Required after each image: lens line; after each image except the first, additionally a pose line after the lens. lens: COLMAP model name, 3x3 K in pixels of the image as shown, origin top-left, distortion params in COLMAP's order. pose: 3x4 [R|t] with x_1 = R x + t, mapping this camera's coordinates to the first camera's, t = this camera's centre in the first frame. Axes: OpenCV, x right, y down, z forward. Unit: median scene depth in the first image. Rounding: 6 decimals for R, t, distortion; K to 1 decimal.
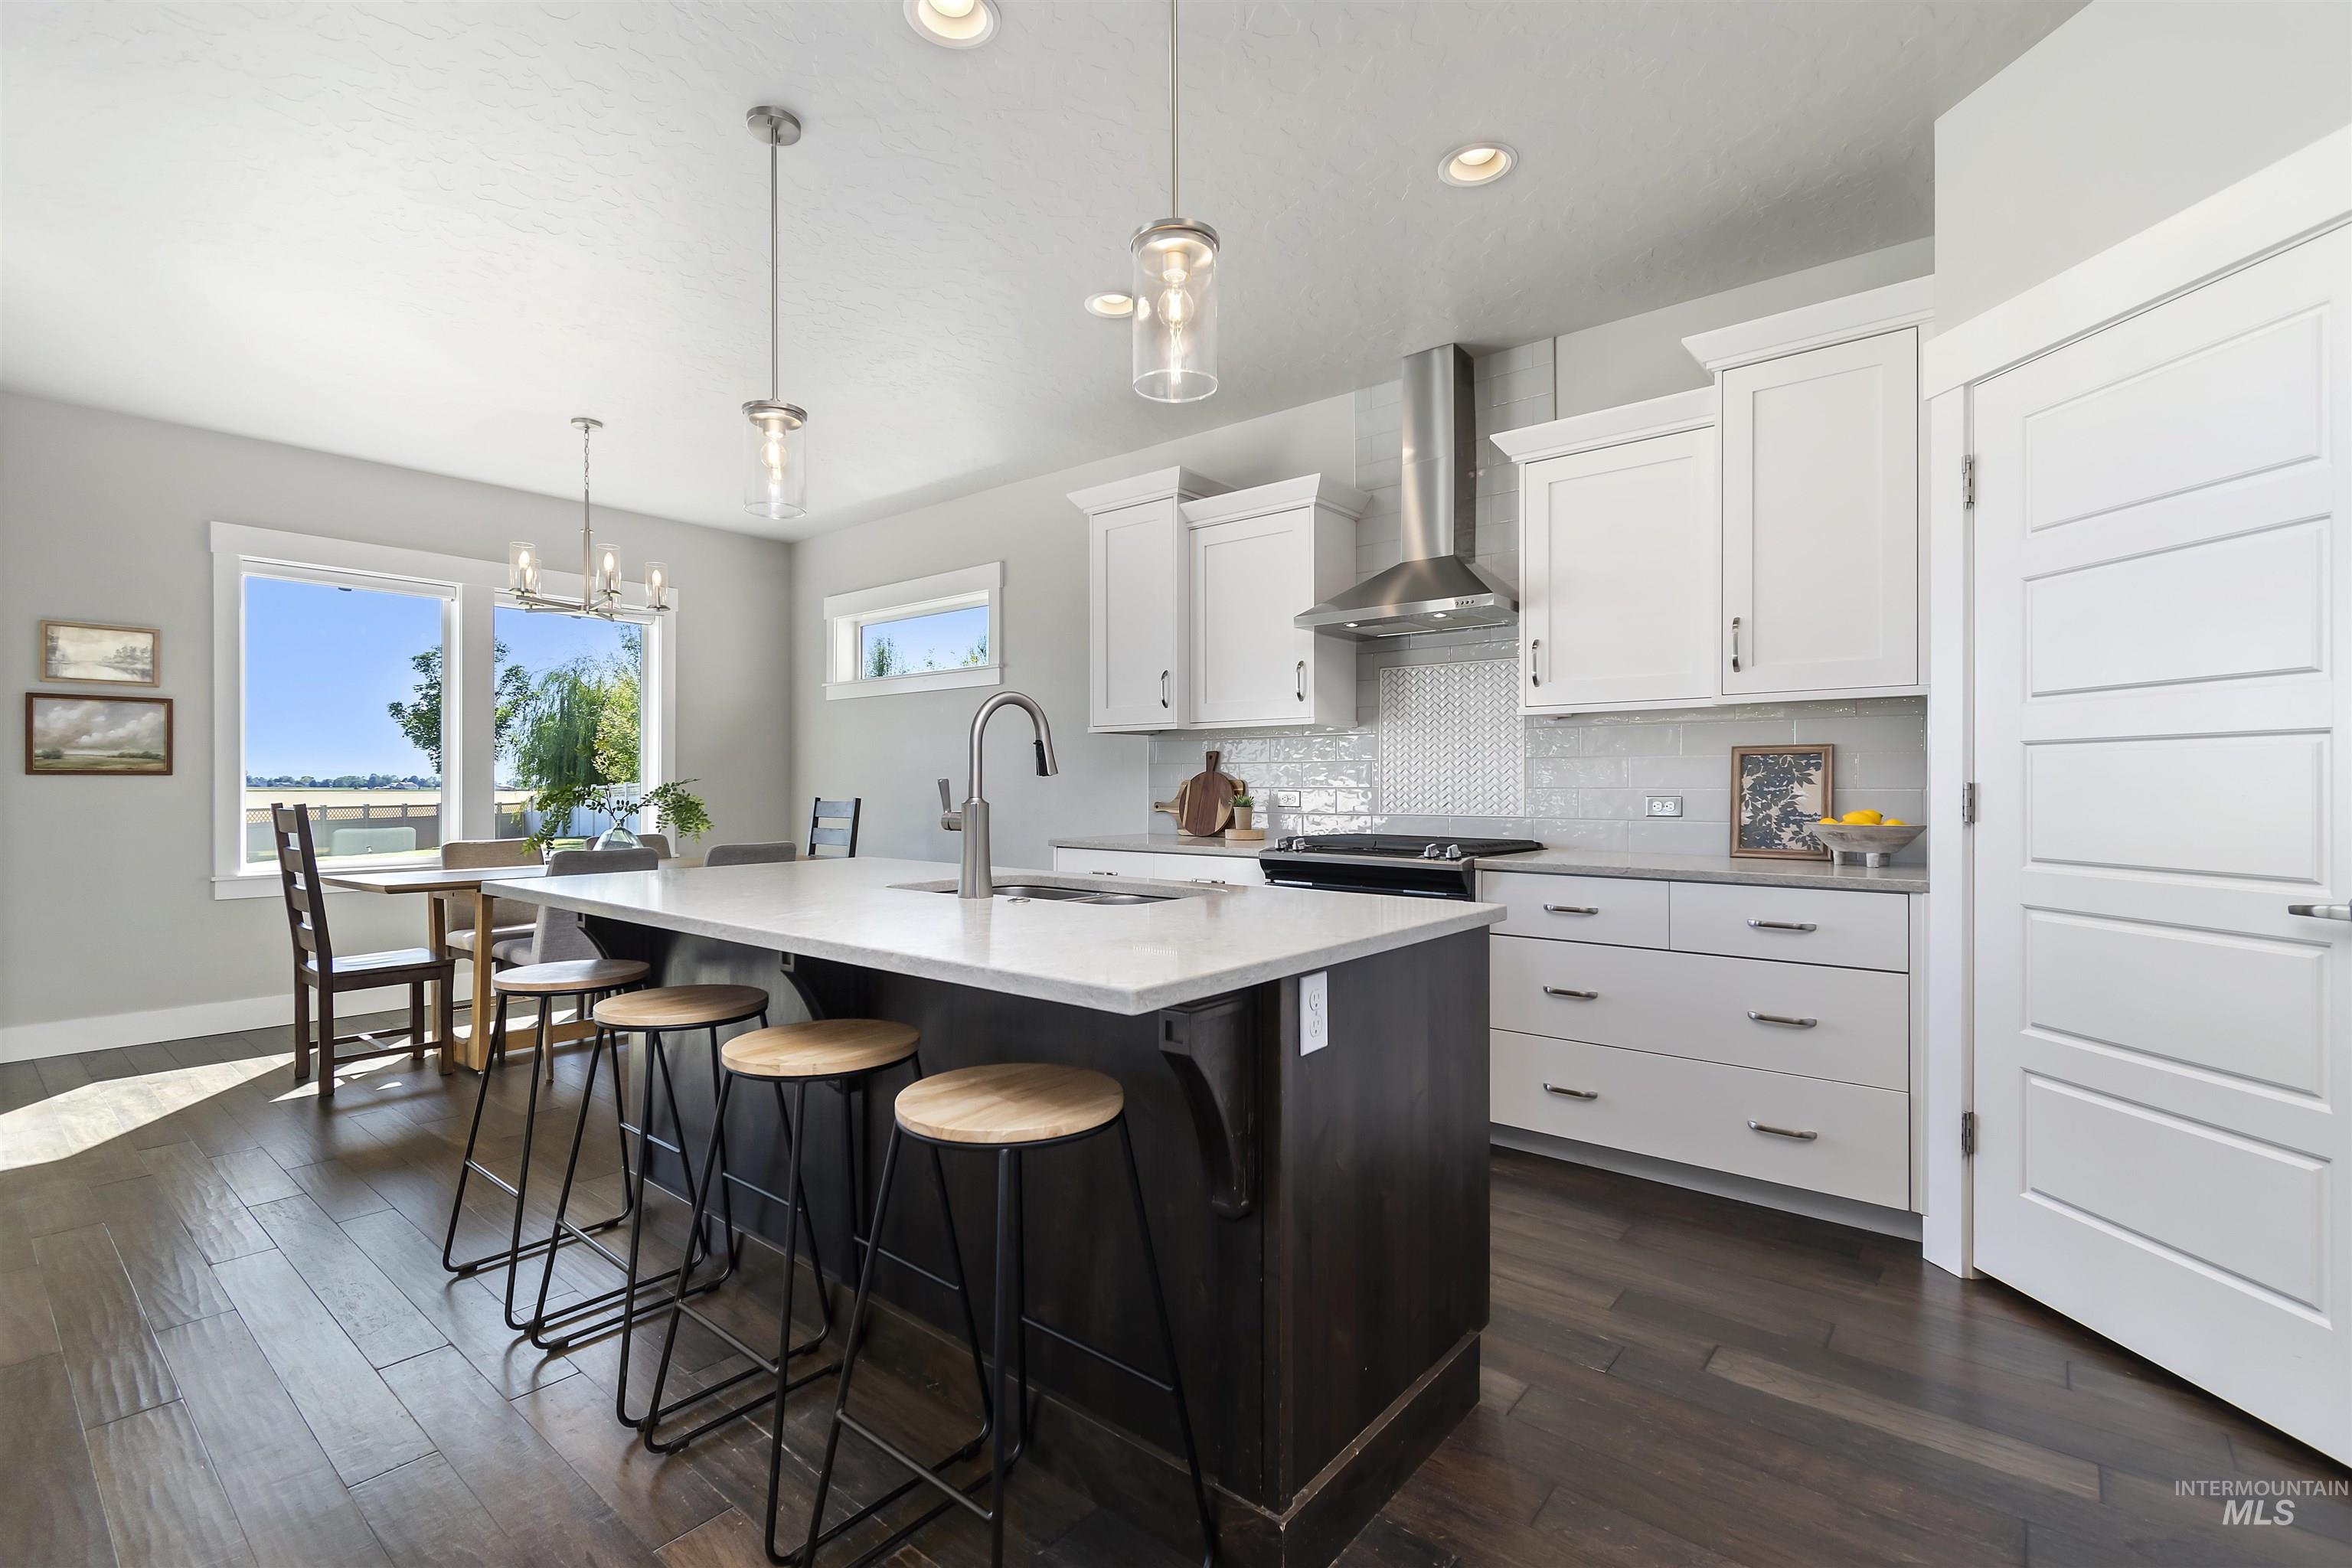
lens RADIAL K [[1044.6, 0, 1171.3], [0, 1044.6, 783.2], [0, 0, 1]] dist [0.001208, 0.000364]
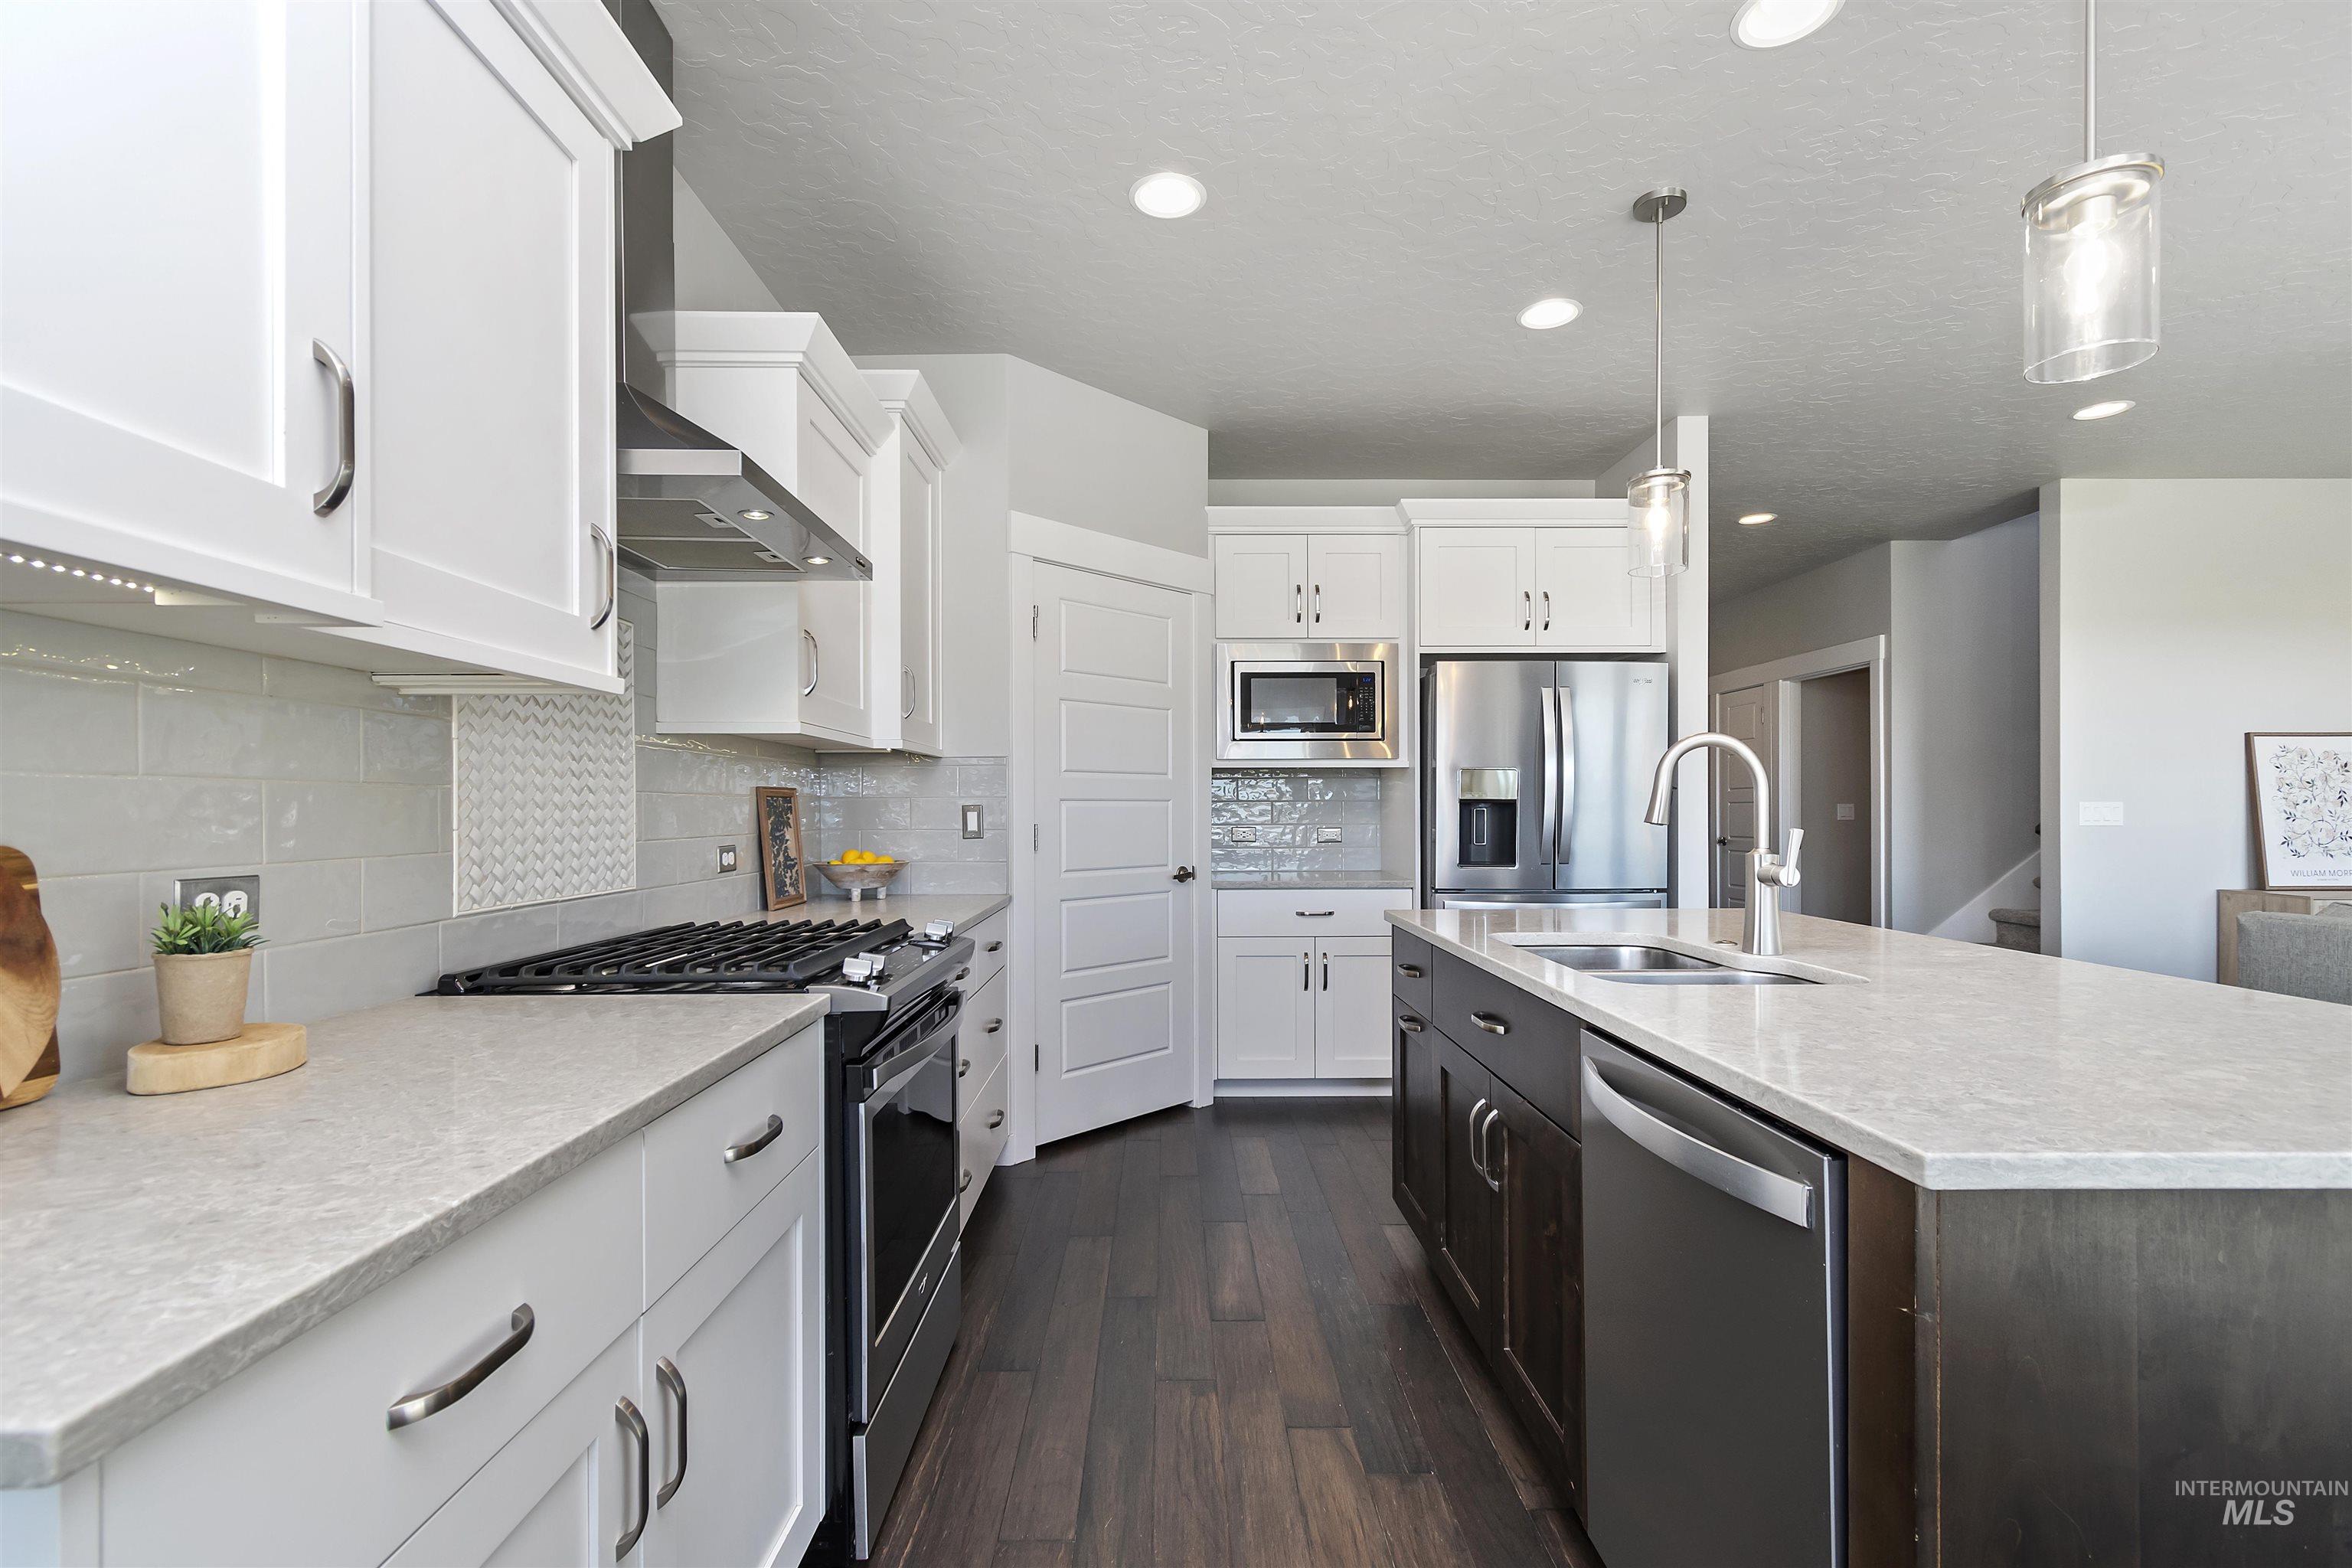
lens RADIAL K [[1054.4, 0, 1175.1], [0, 1054.4, 815.6], [0, 0, 1]] dist [0.000481, -0.000216]
pose [[-0.647613, -0.000912, 0.761968, -0.283940], [0.003613, 0.999984, 0.004267, -0.010692], [-0.761960, 0.005517, -0.647600, 1.005863]]
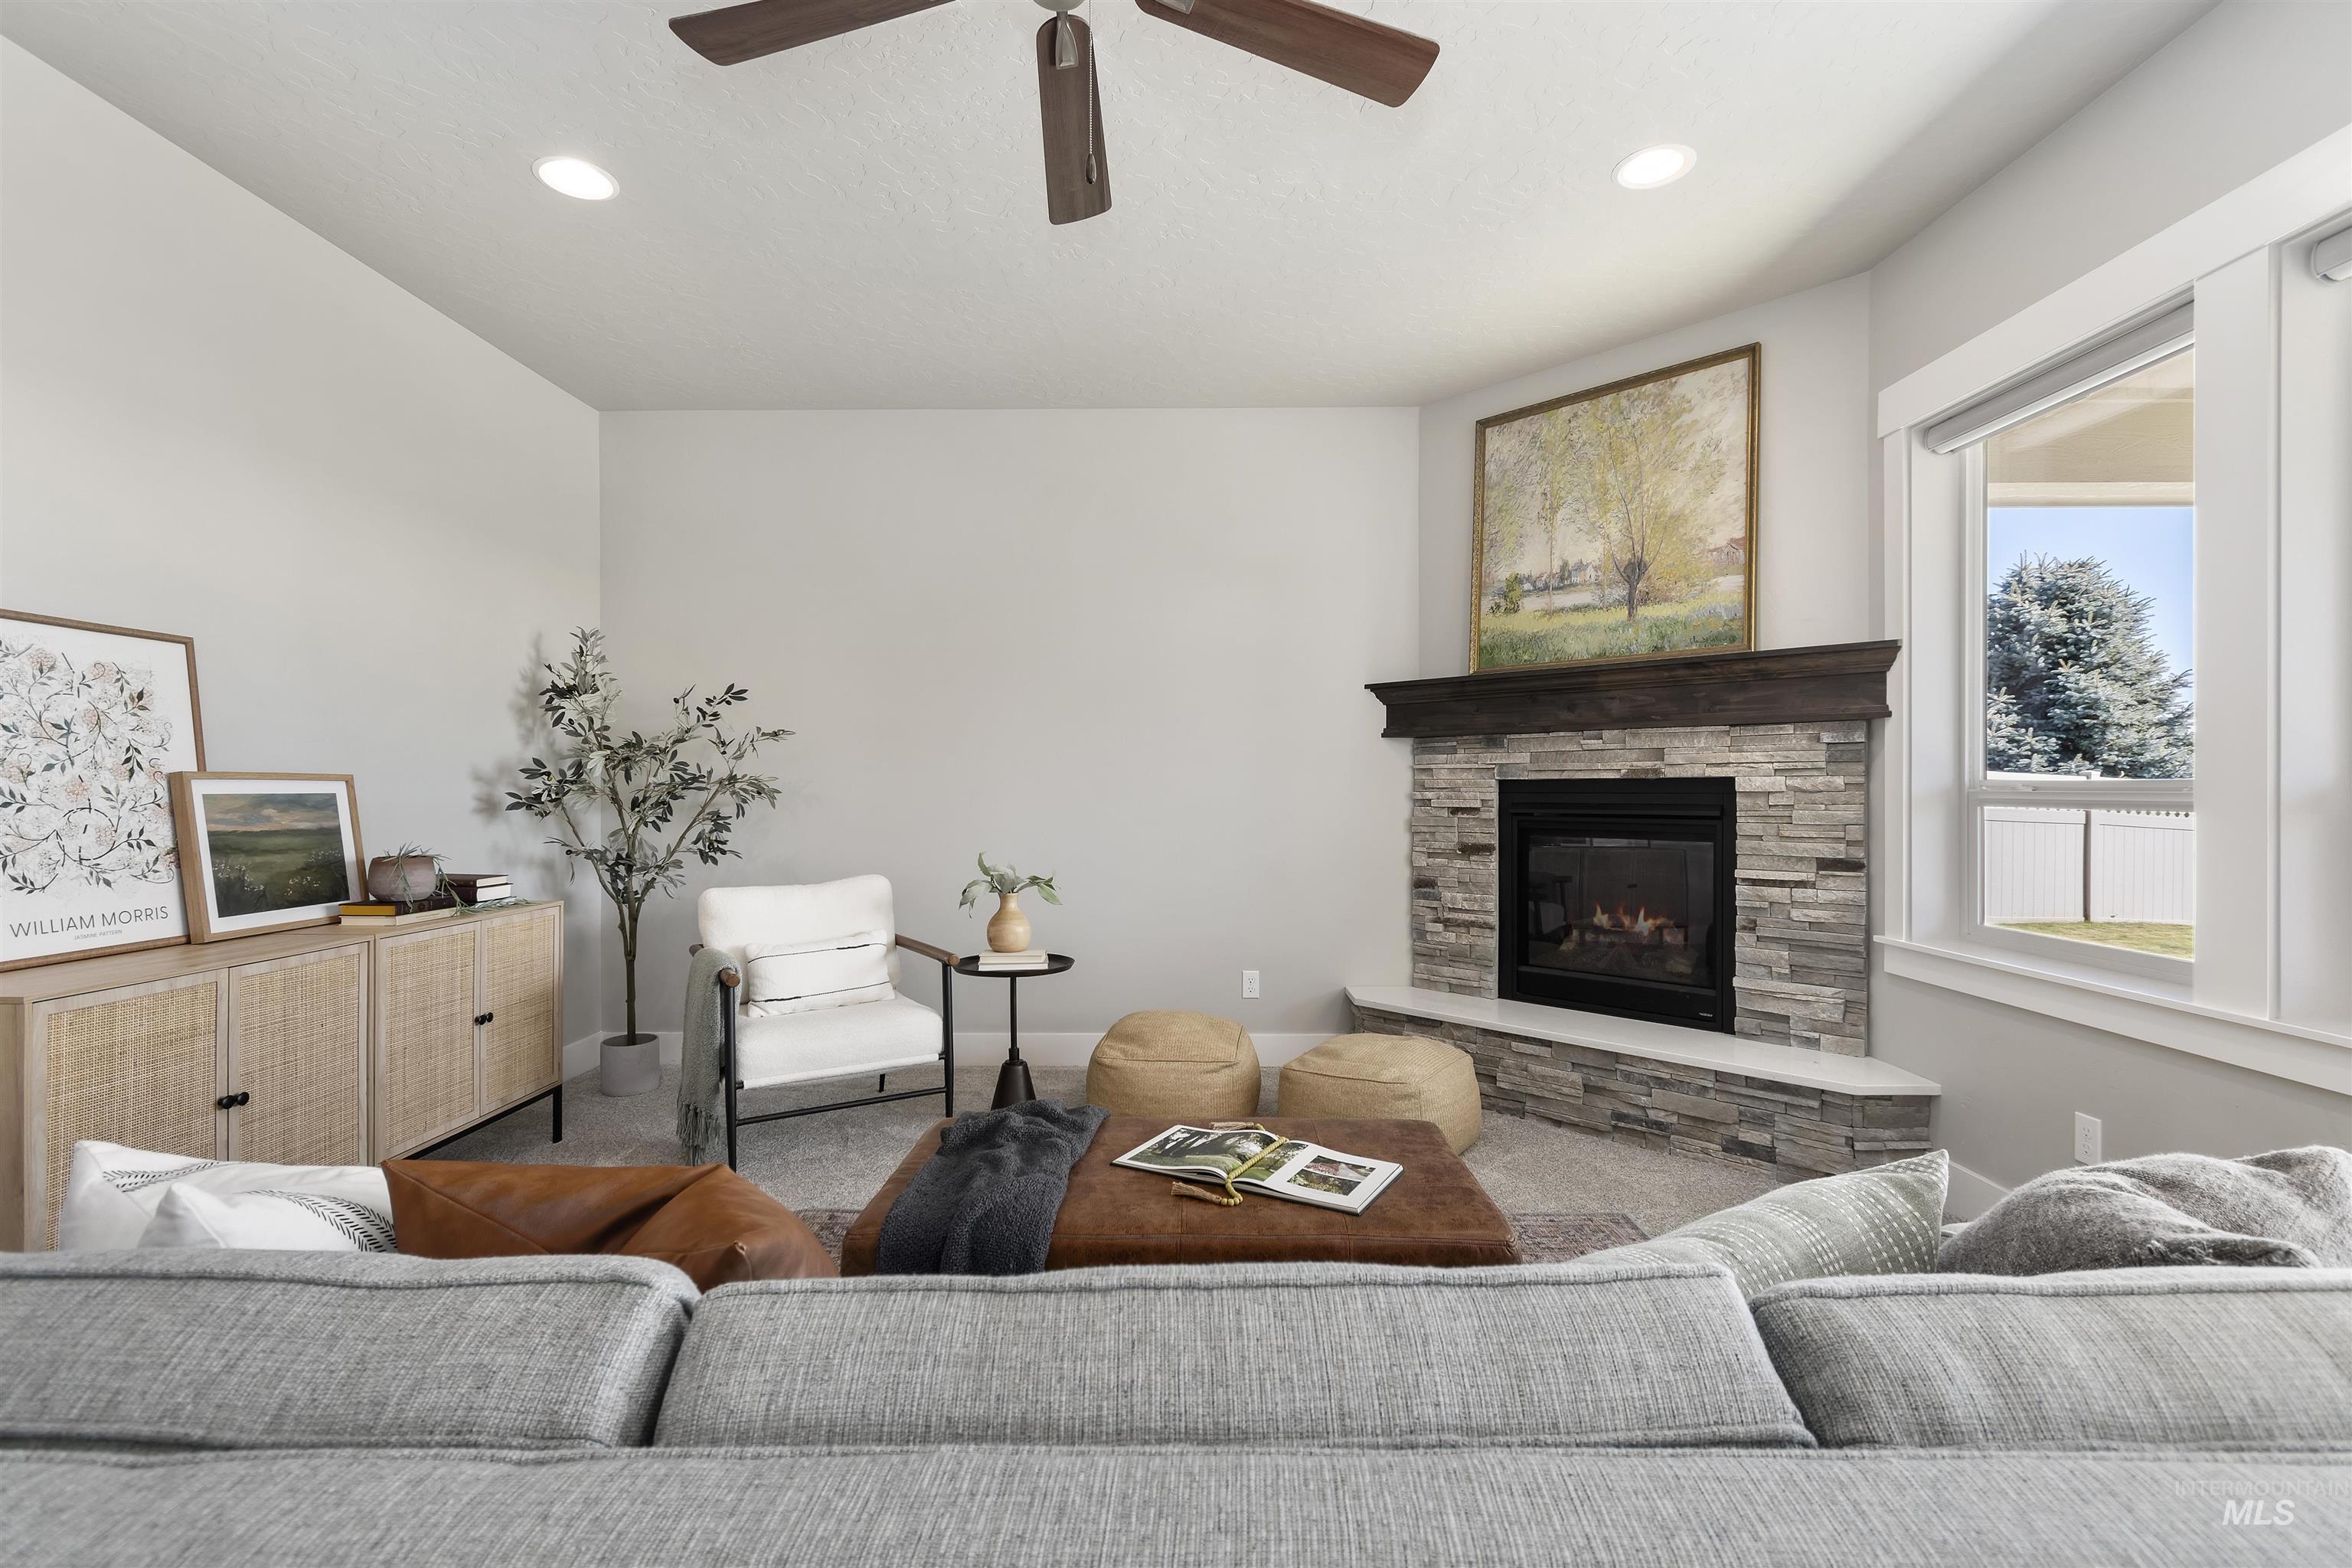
lens RADIAL K [[1053.7, 0, 1174.4], [0, 1053.7, 791.2], [0, 0, 1]] dist [0.003054, -0.000461]
pose [[-0.779578, 0.003158, -0.626297, -0.311722], [0.001667, 0.999994, 0.002967, -0.005684], [0.626303, 0.001269, -0.779579, 0.096457]]
